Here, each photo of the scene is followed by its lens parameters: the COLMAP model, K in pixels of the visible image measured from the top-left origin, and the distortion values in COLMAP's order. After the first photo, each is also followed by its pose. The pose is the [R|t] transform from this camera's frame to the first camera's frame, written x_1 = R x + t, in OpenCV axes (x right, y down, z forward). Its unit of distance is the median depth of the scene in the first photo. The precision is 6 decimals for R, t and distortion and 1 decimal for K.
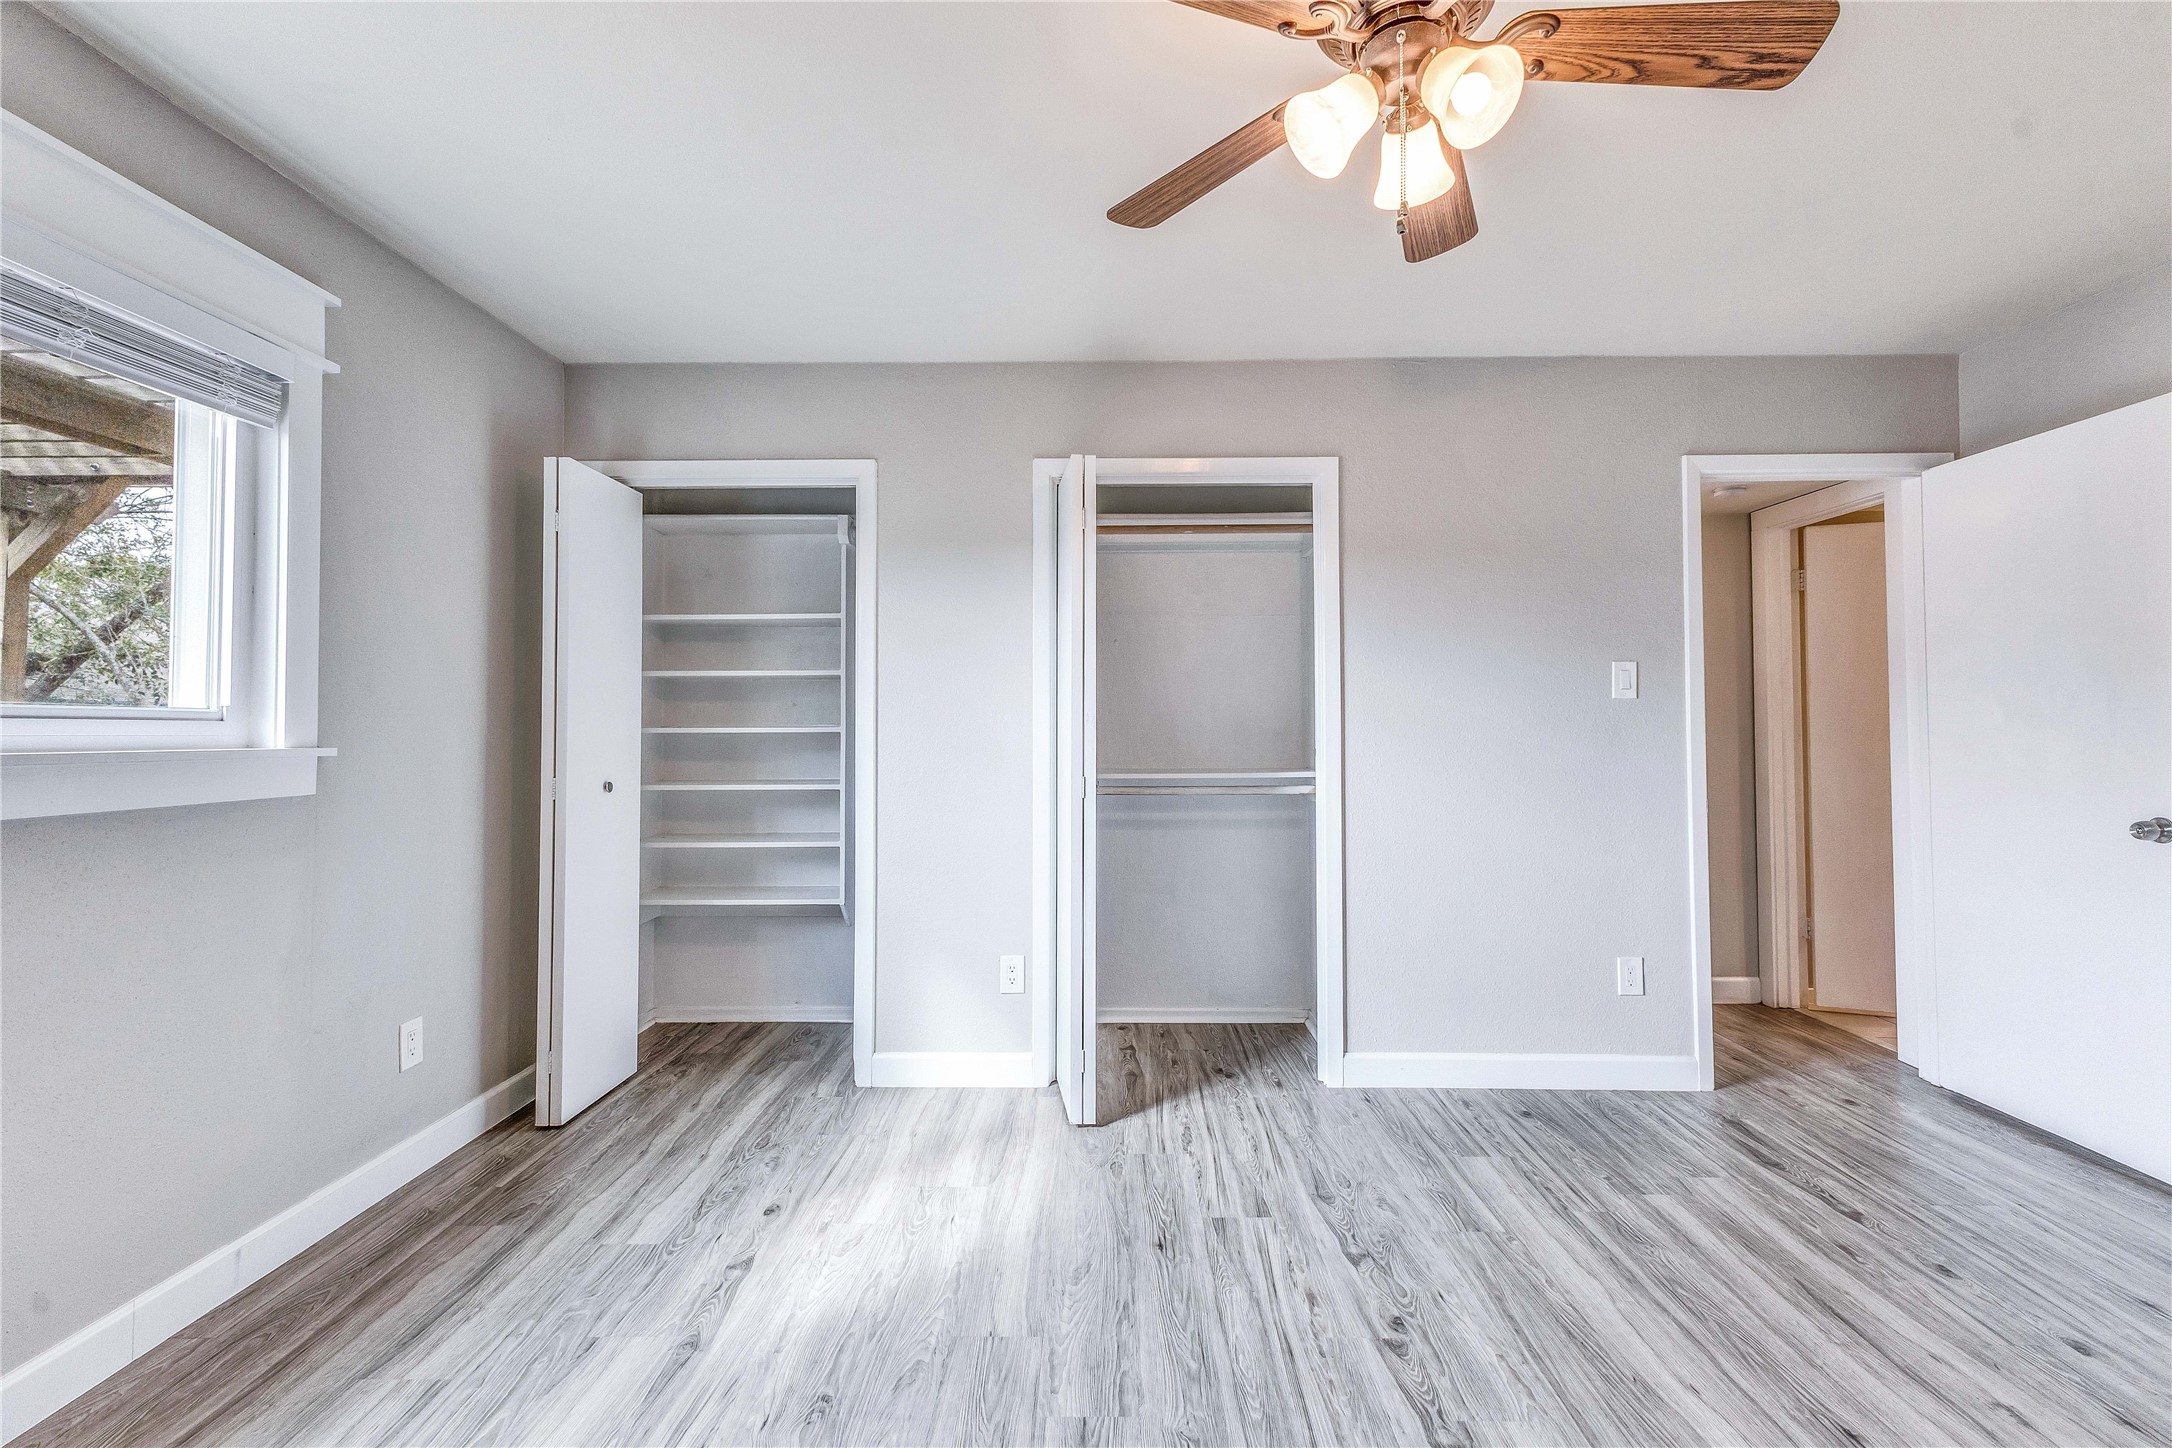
lens RADIAL K [[945.6, 0, 1086.9], [0, 945.6, 711.2], [0, 0, 1]] dist [0.010388, -0.002688]
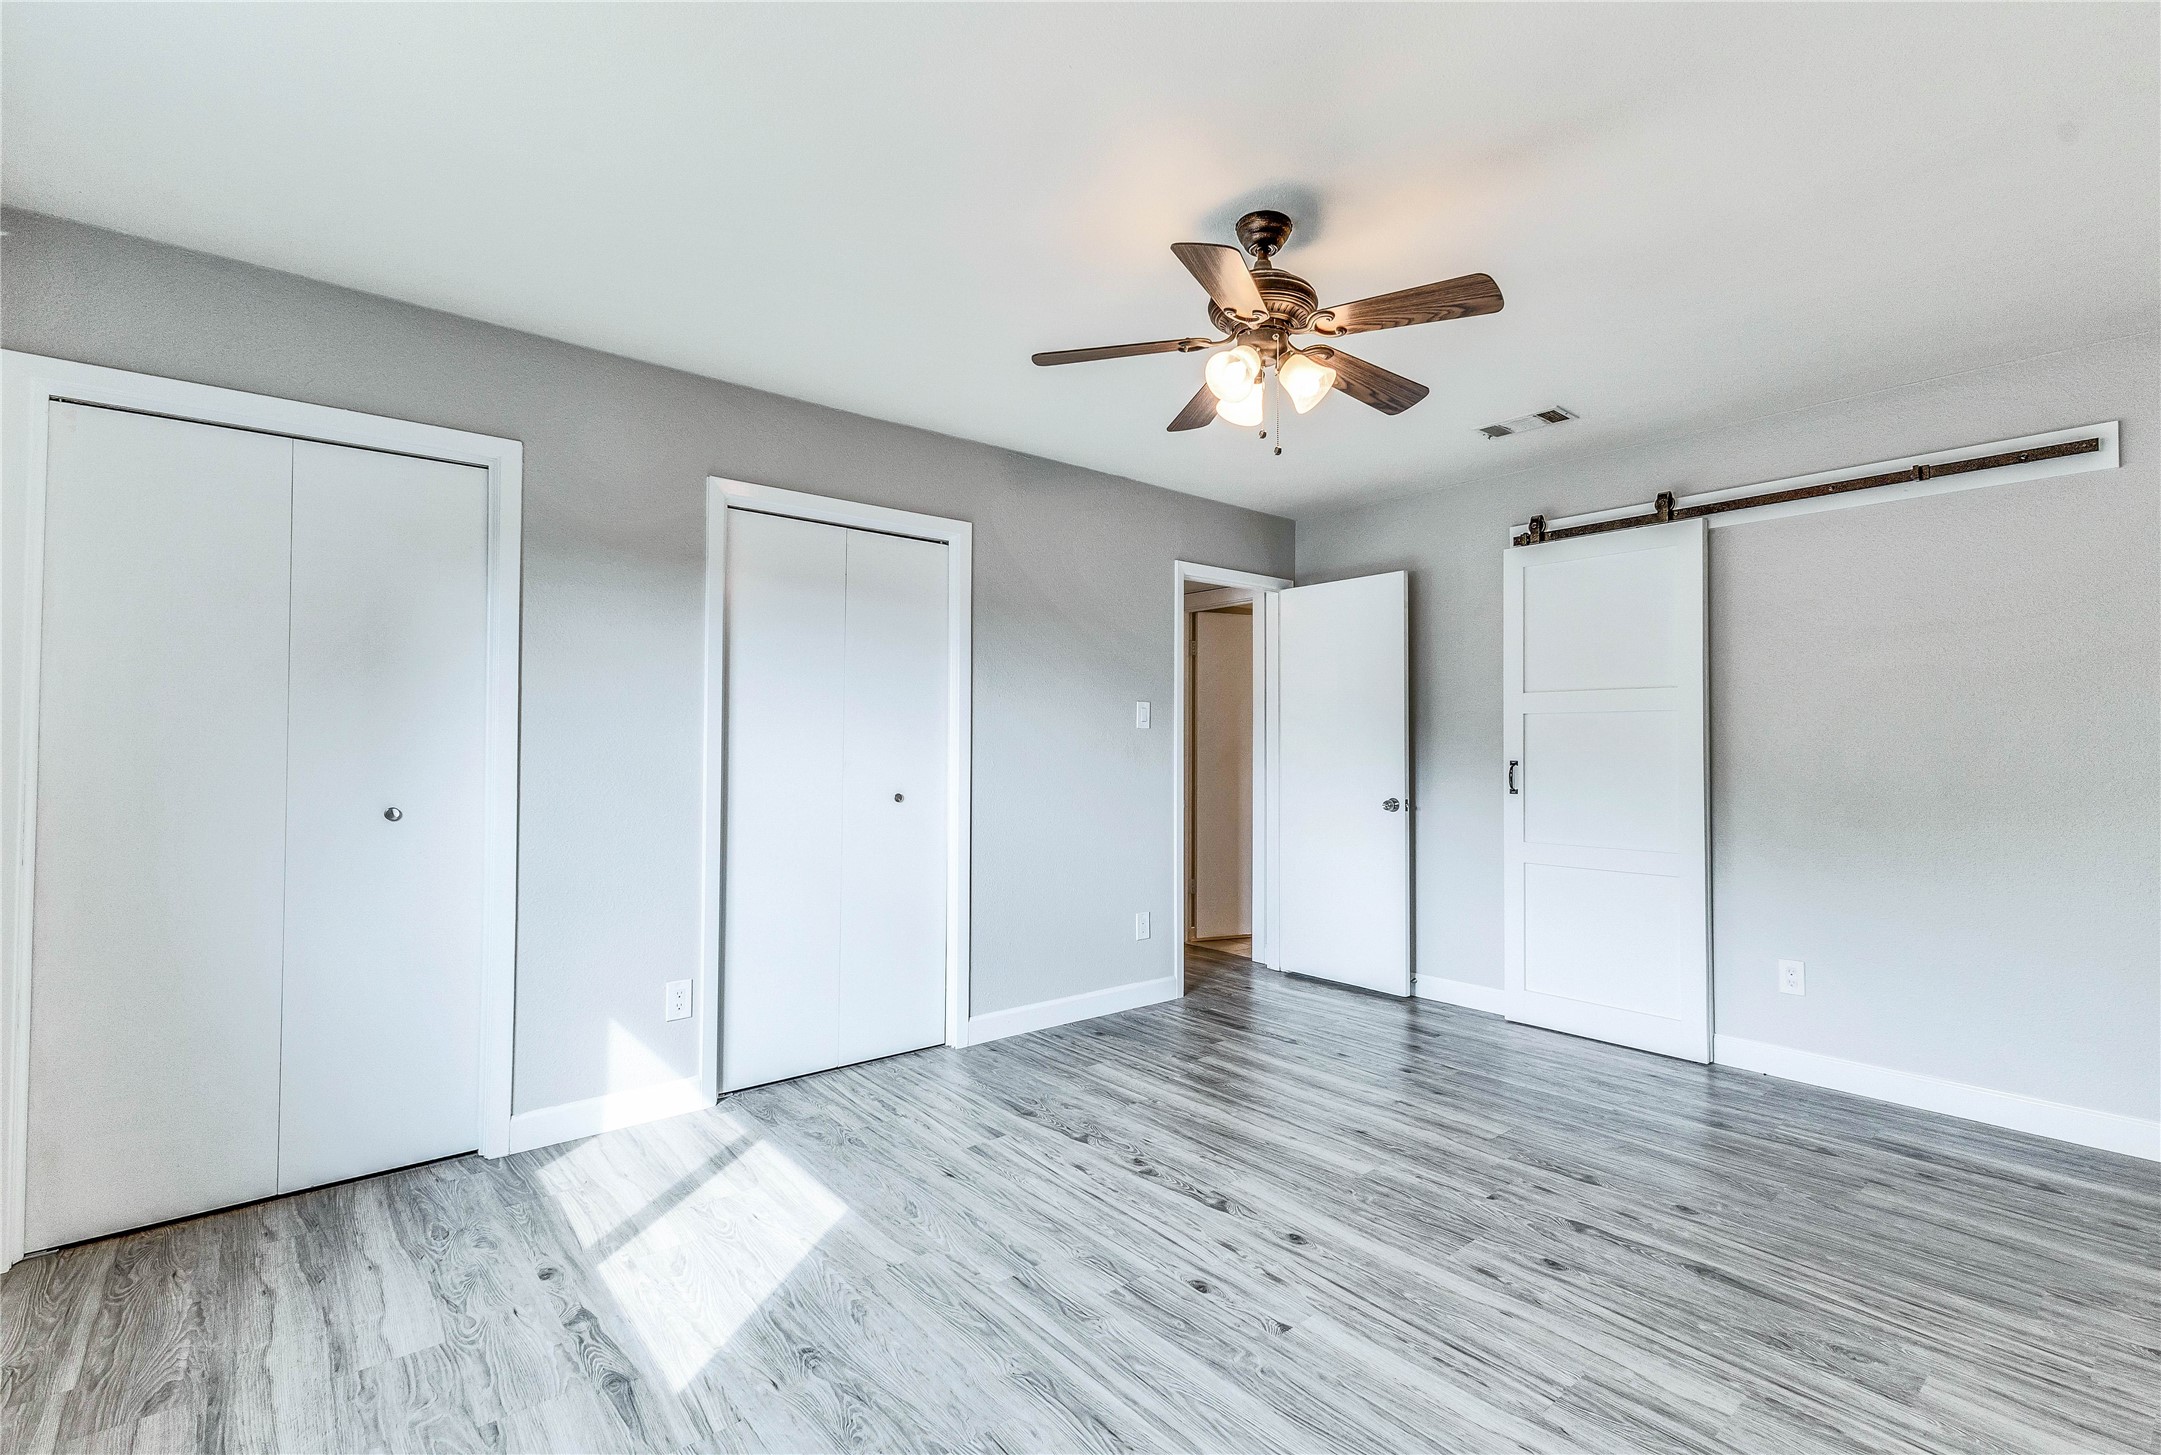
lens RADIAL K [[988.8, 0, 1082.8], [0, 988.8, 740.2], [0, 0, 1]] dist [0.002961, 0.000062]
pose [[0.755075, 0.007958, 0.655590, -0.575545], [-0.012982, 0.999912, 0.002814, 0.001436], [-0.655510, -0.010636, 0.755112, -0.056565]]
